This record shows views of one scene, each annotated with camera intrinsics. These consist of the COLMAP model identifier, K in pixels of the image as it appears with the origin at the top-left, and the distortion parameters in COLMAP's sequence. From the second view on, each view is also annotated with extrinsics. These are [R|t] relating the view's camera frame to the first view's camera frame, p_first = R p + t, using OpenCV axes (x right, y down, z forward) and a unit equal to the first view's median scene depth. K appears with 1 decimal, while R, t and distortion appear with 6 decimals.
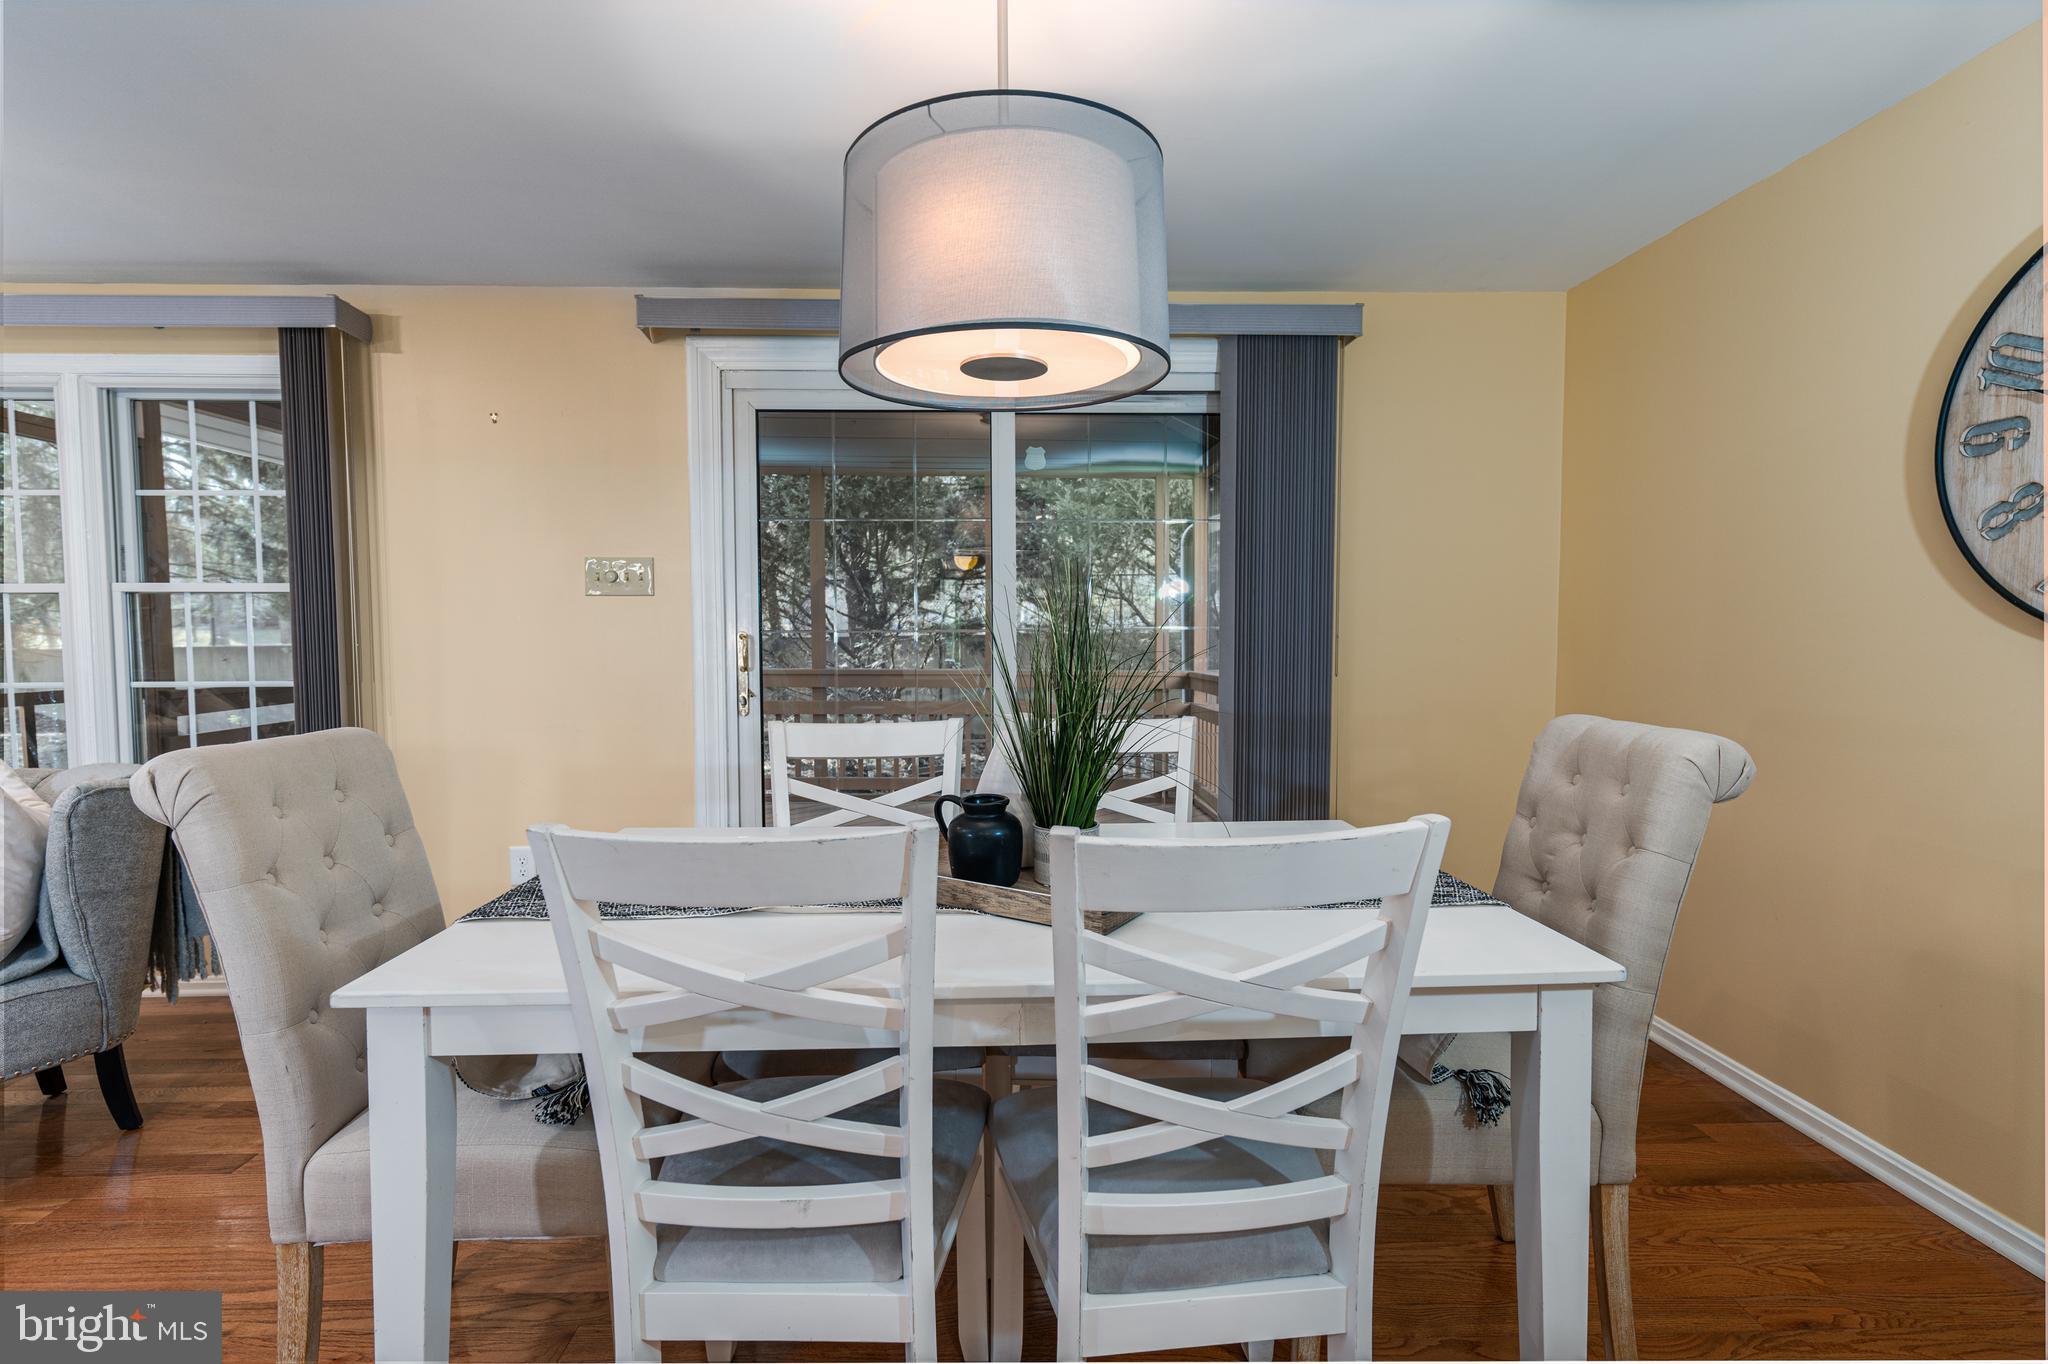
lens RADIAL K [[1014.5, 0, 1023.0], [0, 1014.5, 687.2], [0, 0, 1]] dist [0.003245, 0.001819]
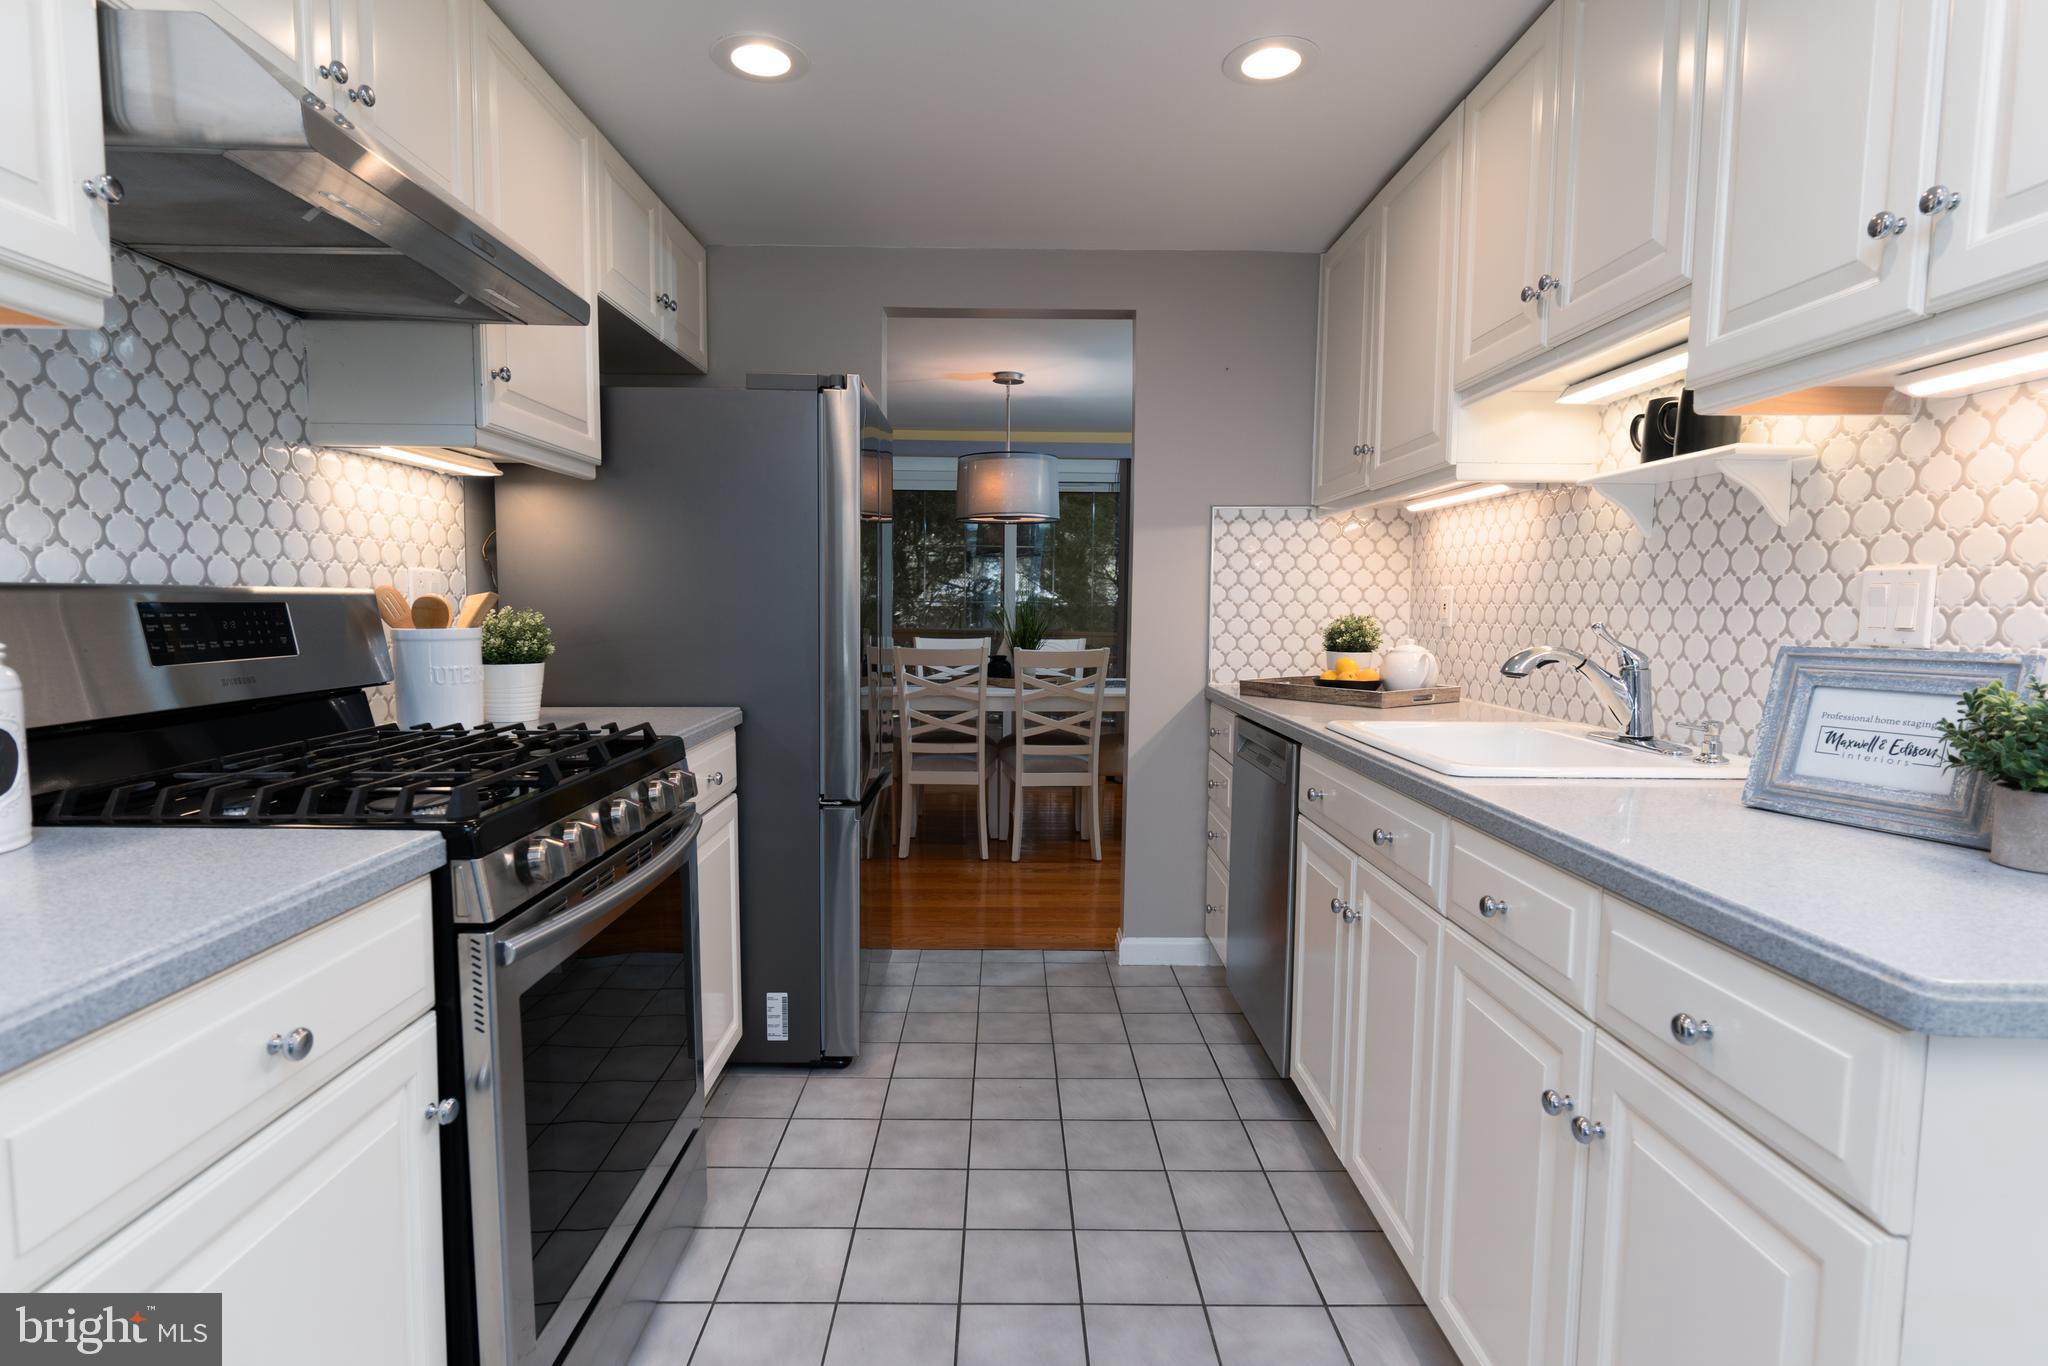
lens RADIAL K [[1014.5, 0, 1023.0], [0, 1014.5, 688.2], [0, 0, 1]] dist [0.003245, 0.001819]
pose [[0.999784, 0.015224, -0.014138, 0.063487], [-0.014814, 0.999479, 0.028688, 0.087939], [0.014567, -0.028472, 0.999488, -1.662628]]
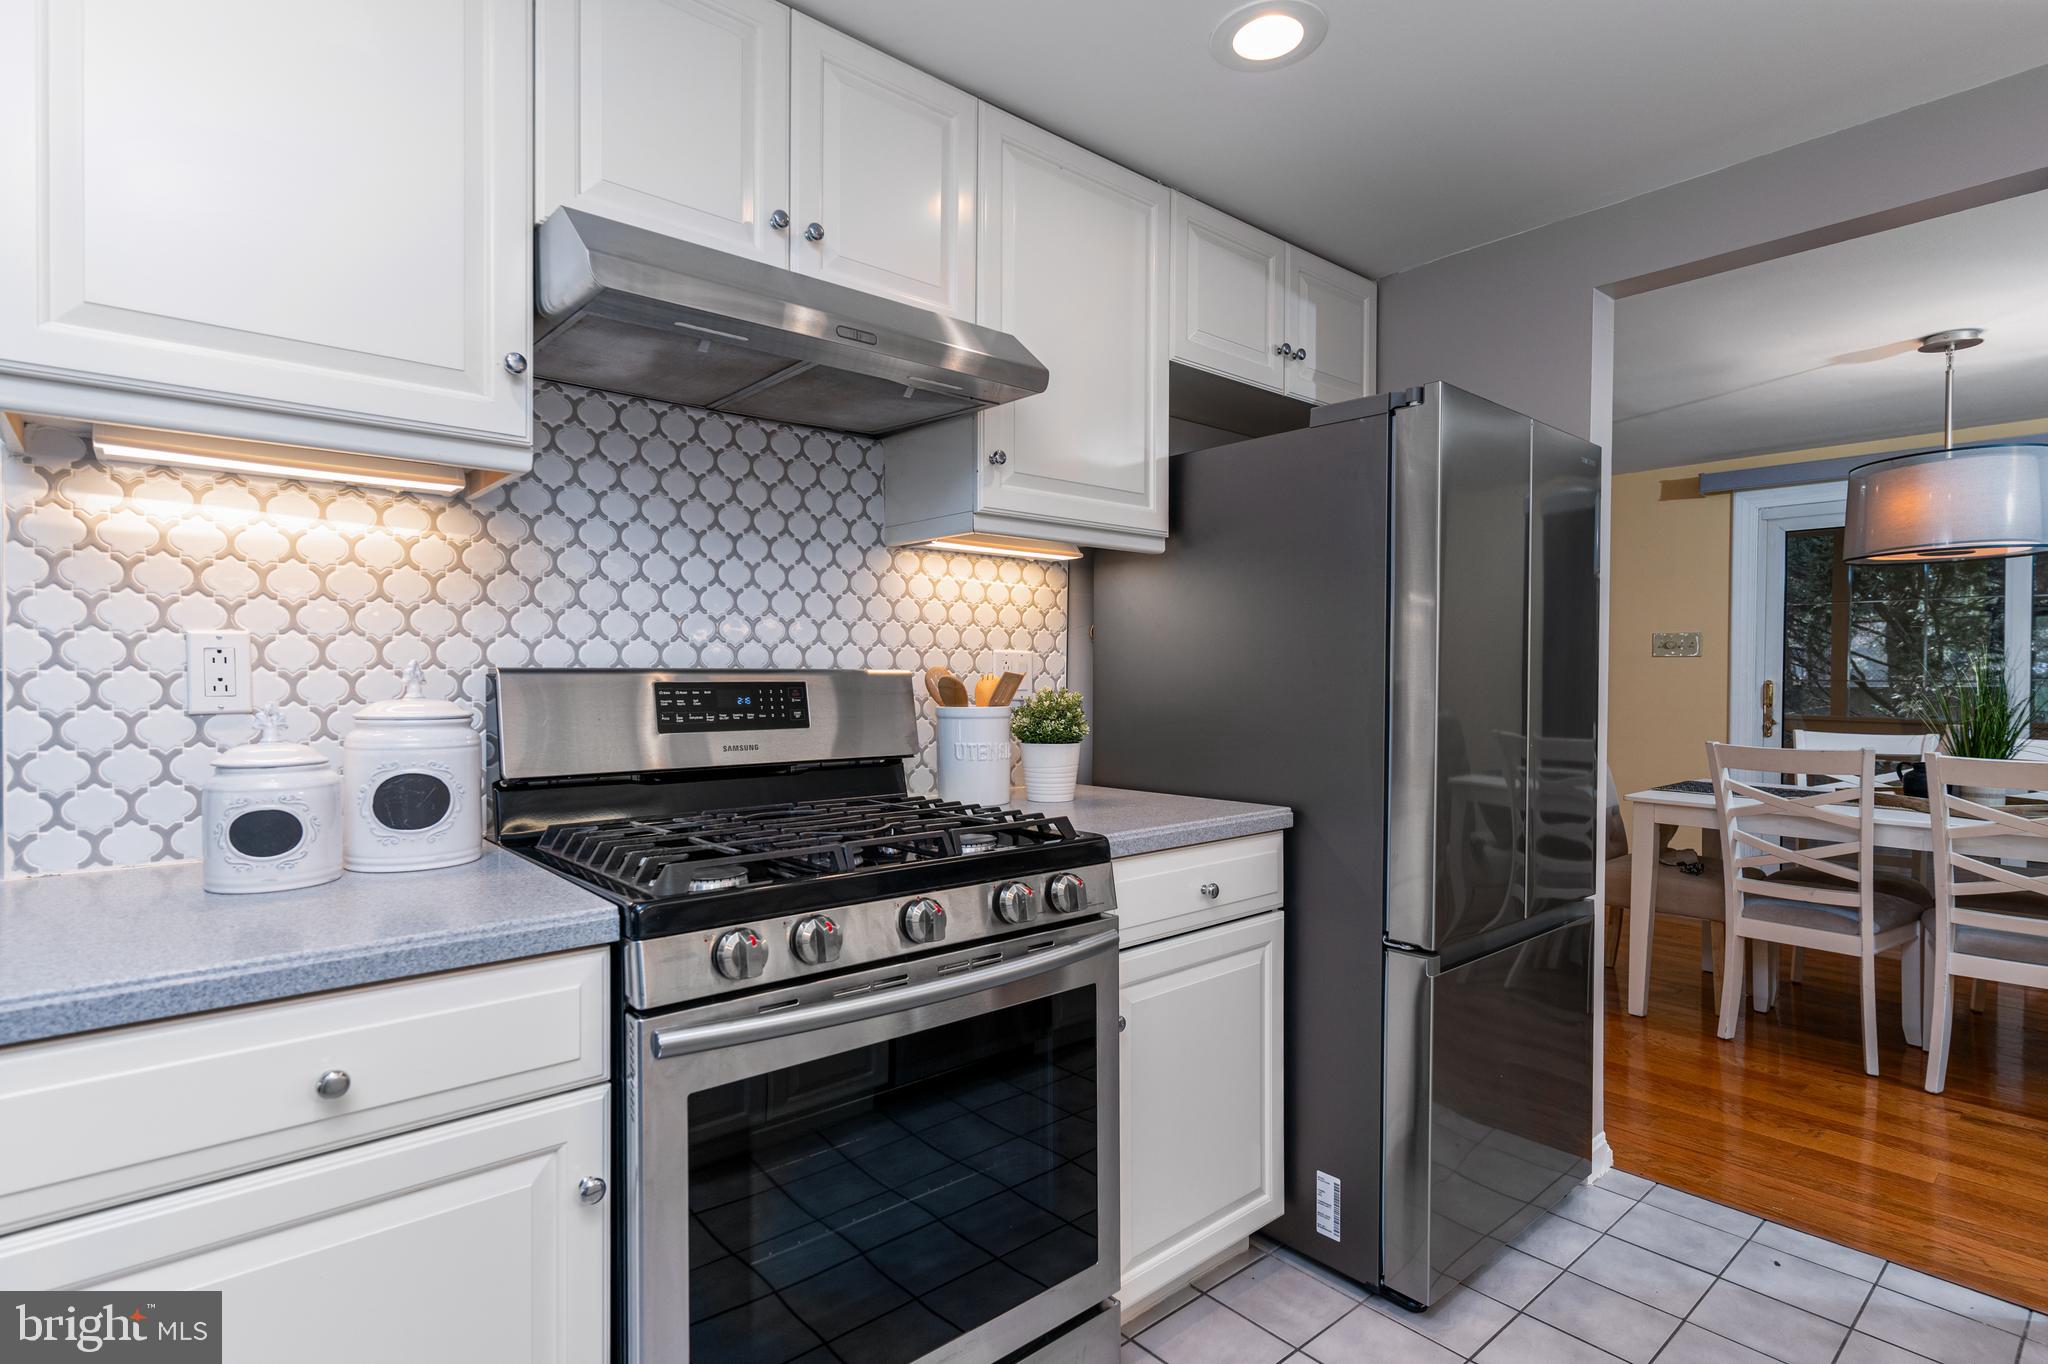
lens RADIAL K [[1014.5, 0, 1023.0], [0, 1014.5, 687.2], [0, 0, 1]] dist [0.003245, 0.001819]
pose [[0.637465, 0.015829, -0.770317, 0.294017], [-0.050214, 0.998517, -0.021036, 0.067769], [0.768841, 0.052091, 0.637314, -1.334232]]
